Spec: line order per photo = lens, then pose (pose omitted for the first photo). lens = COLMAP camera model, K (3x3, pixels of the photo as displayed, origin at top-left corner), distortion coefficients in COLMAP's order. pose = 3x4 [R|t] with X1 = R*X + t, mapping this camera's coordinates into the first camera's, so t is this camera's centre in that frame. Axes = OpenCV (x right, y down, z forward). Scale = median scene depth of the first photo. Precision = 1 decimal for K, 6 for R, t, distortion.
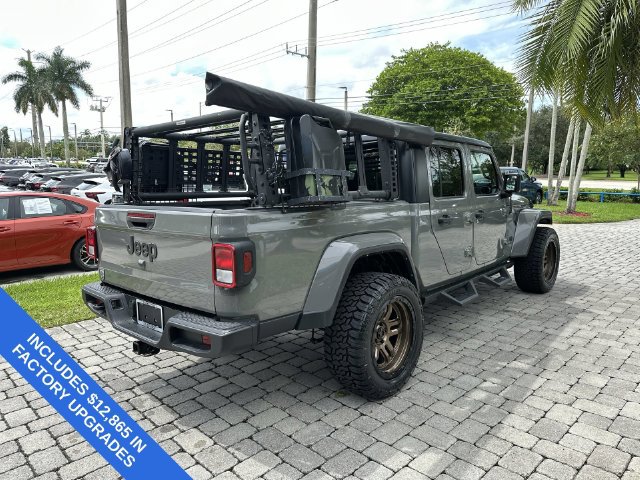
lens RADIAL K [[443.6, 0, 320.0], [0, 443.6, 240.0], [0, 0, 1]] dist [0.054194, -0.076762]
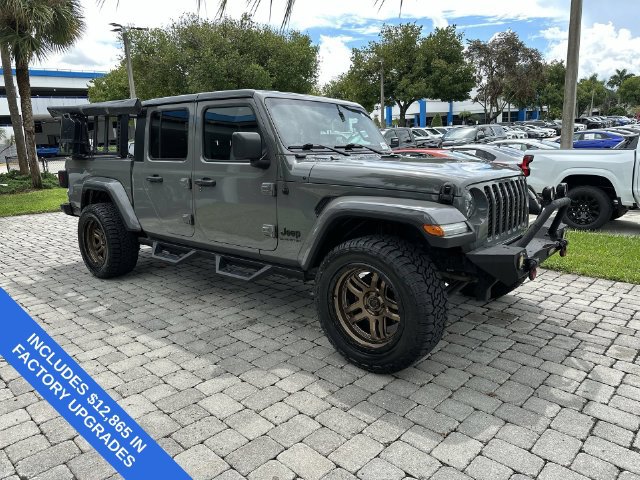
lens RADIAL K [[451.9, 0, 325.7], [0, 451.9, 232.2], [0, 0, 1]] dist [0.055340, -0.079383]
pose [[0.043743, 0.193197, -0.980184, 1.375099], [-0.111520, 0.975936, 0.187383, -0.167031], [0.992799, 0.101114, 0.064235, 1.304303]]
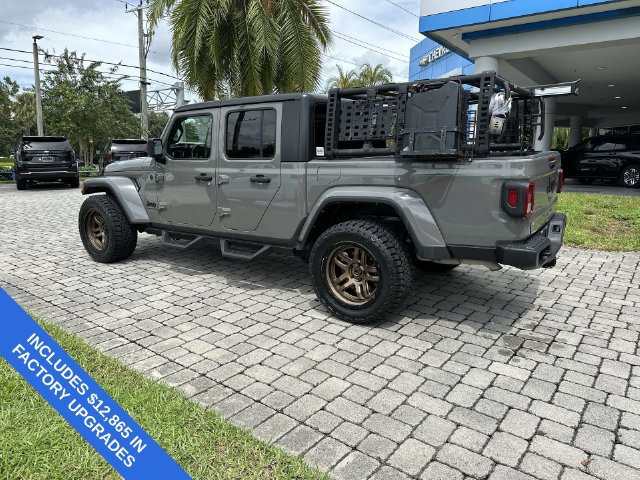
lens RADIAL K [[455.6, 0, 322.9], [0, 455.6, 229.0], [0, 0, 1]] dist [0.059657, -0.081131]
pose [[-0.128687, -0.163229, 0.978160, -1.110495], [0.139721, 0.973538, 0.180839, -0.129870], [-0.981793, 0.159941, -0.102475, 1.223450]]
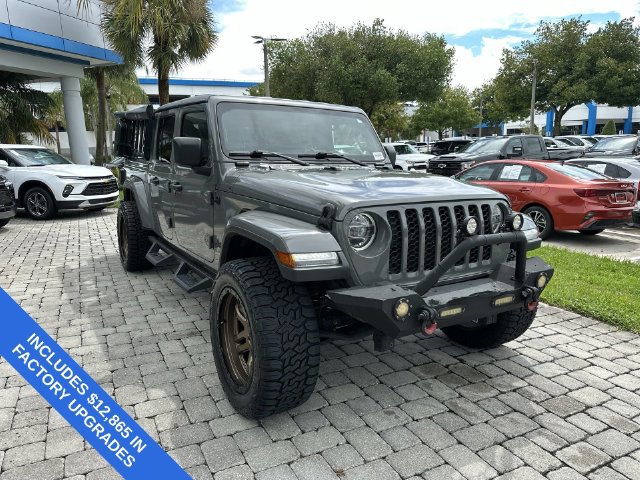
lens RADIAL K [[455.6, 0, 322.9], [0, 455.6, 229.0], [0, 0, 1]] dist [0.059657, -0.081131]
pose [[-0.280899, 0.163245, -0.945752, 1.249136], [-0.132635, 0.969369, 0.206716, -0.216584], [0.950528, 0.183506, -0.250643, 1.656310]]
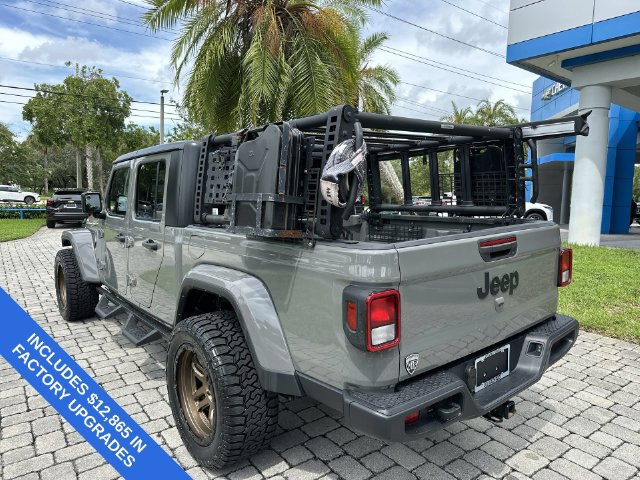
lens RADIAL K [[455.6, 0, 322.9], [0, 455.6, 229.0], [0, 0, 1]] dist [0.059657, -0.081131]
pose [[0.148772, -0.082033, 0.985463, -0.835074], [0.131040, 0.989400, 0.062578, -0.113525], [-0.980151, 0.119825, 0.157945, 0.785000]]
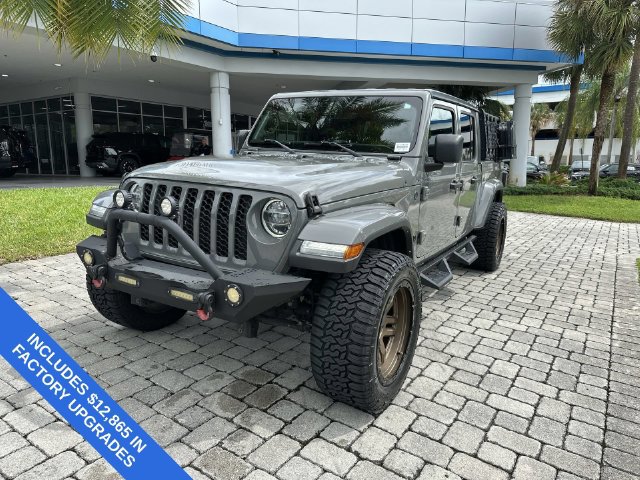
lens RADIAL K [[462.1, 0, 317.1], [0, 462.1, 221.1], [0, 0, 1]] dist [0.001666, -0.006141]
pose [[-0.979321, 0.007239, -0.202181, 0.574282], [-0.051248, 0.957888, 0.282533, -0.279906], [0.195712, 0.287052, -0.937709, 2.273360]]
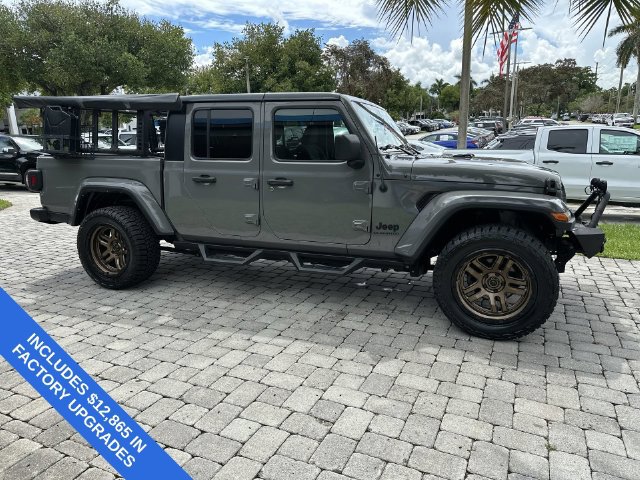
lens RADIAL K [[443.6, 0, 320.0], [0, 443.6, 240.0], [0, 0, 1]] dist [0.054194, -0.076762]
pose [[0.355362, 0.207820, -0.911333, 1.326159], [-0.117133, 0.977187, 0.177162, -0.119064], [0.927361, 0.043790, 0.371598, 0.832649]]
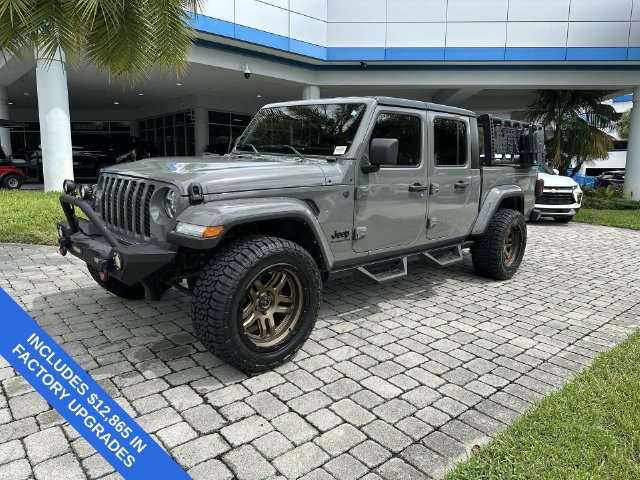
lens RADIAL K [[455.6, 0, 322.9], [0, 455.6, 229.0], [0, 0, 1]] dist [0.059657, -0.081131]
pose [[-0.998115, -0.036823, 0.049102, 0.243521], [-0.021232, 0.957790, 0.286682, -0.288315], [-0.057586, 0.285100, -0.956767, 2.392720]]
